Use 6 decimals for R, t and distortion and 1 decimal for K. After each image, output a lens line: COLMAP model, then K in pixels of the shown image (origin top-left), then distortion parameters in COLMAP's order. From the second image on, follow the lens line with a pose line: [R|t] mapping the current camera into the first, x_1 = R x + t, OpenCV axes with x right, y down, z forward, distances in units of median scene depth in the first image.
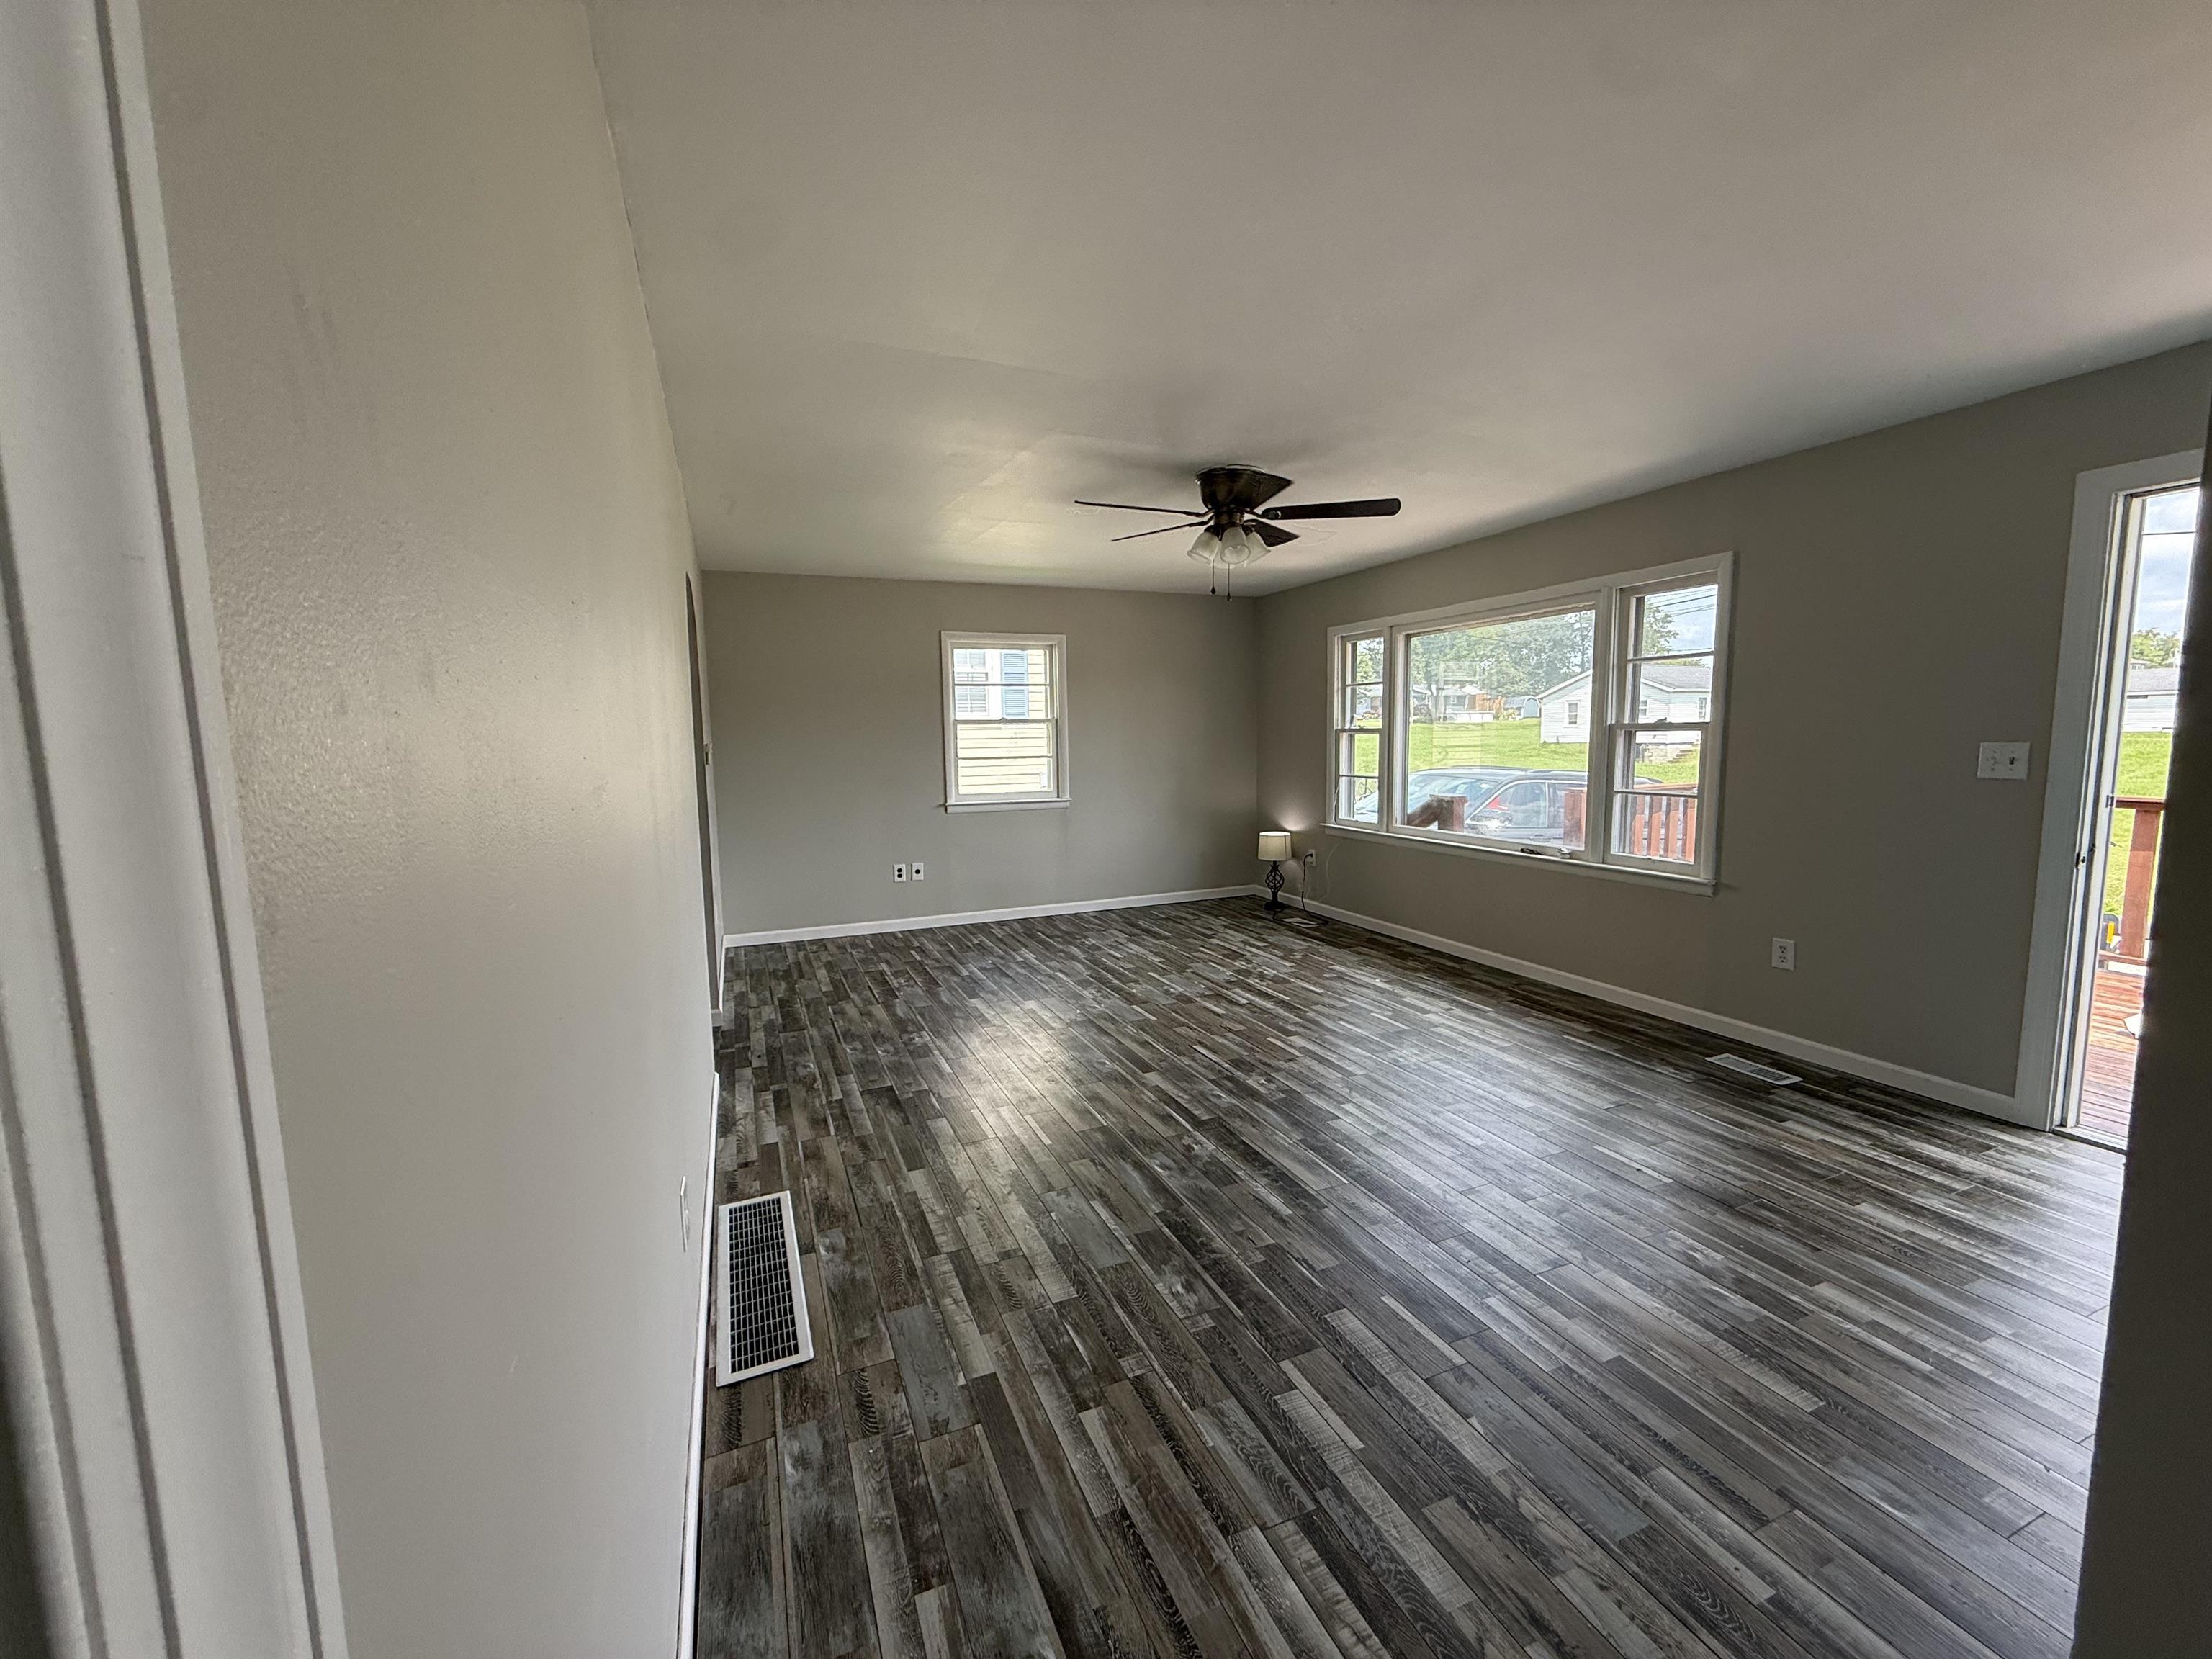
lens RADIAL K [[875.7, 0, 1087.4], [0, 875.7, 794.2], [0, 0, 1]] dist [0.000454, 0.000074]
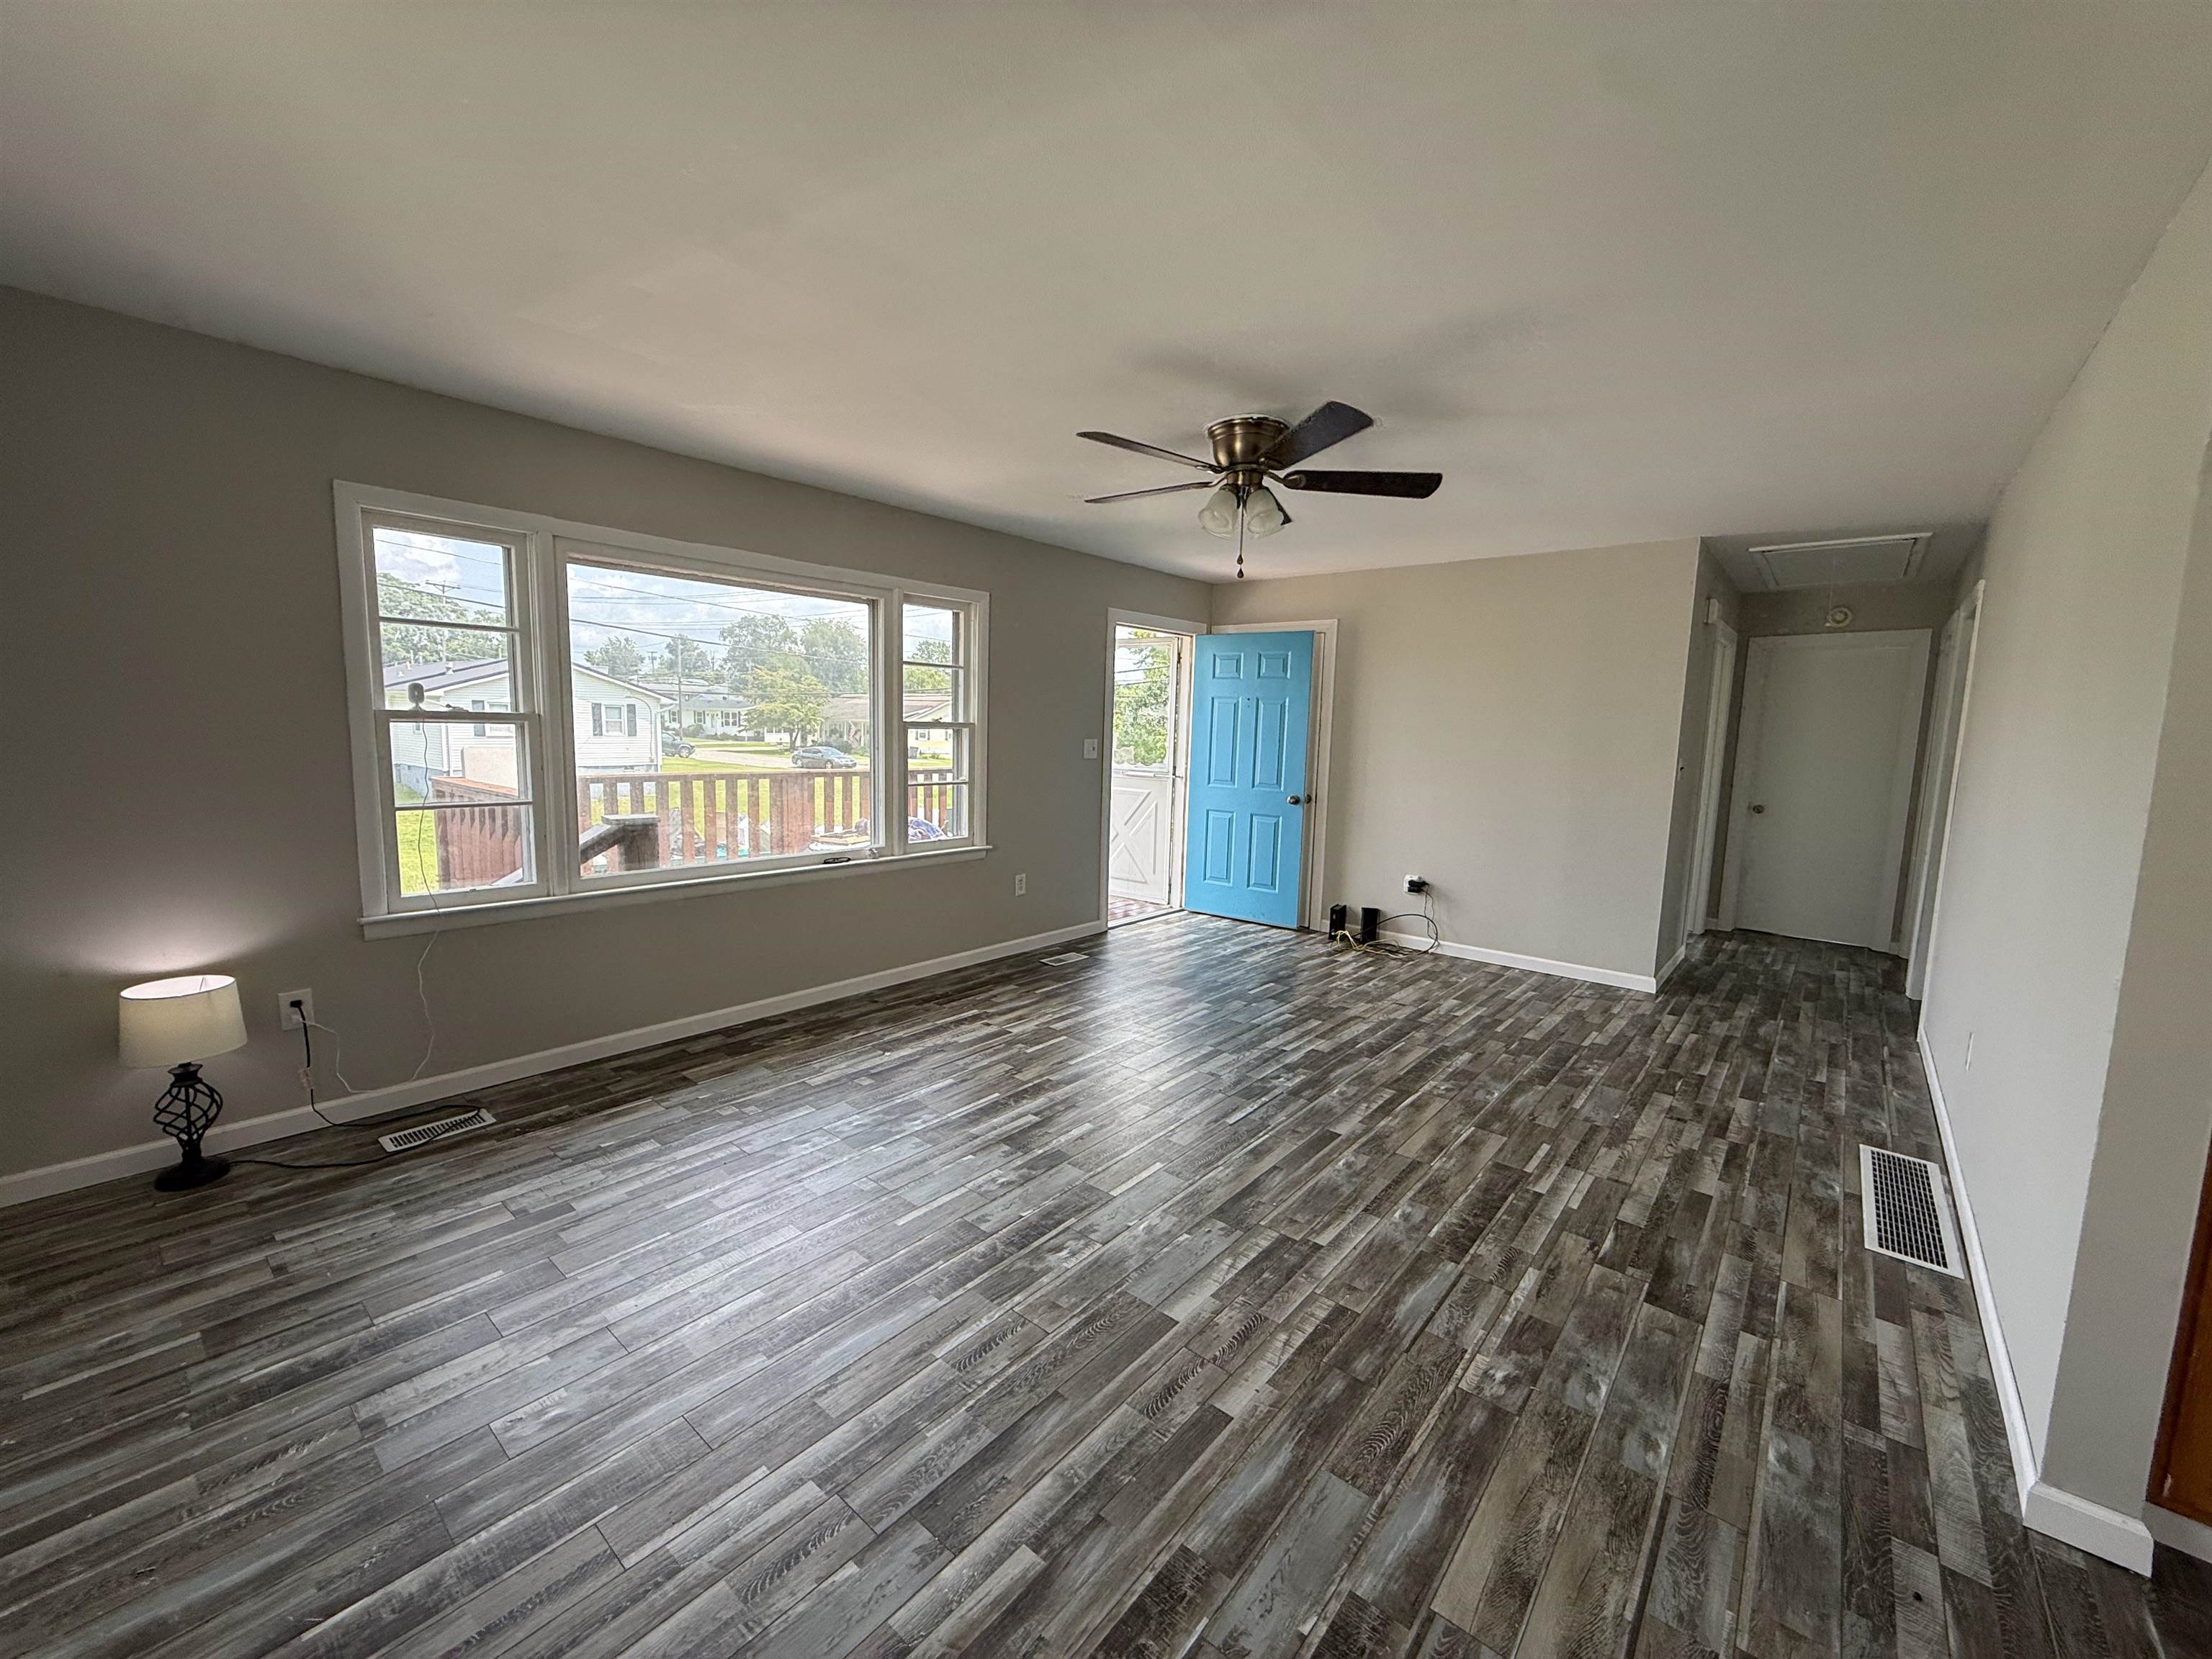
lens RADIAL K [[888.7, 0, 1092.8], [0, 888.7, 829.4], [0, 0, 1]] dist [-0.000440, 0.000069]
pose [[-0.465449, -0.099658, 0.879446, -0.575741], [0.043772, 0.989833, 0.135334, -0.108565], [-0.883992, 0.101486, -0.456354, 1.635113]]
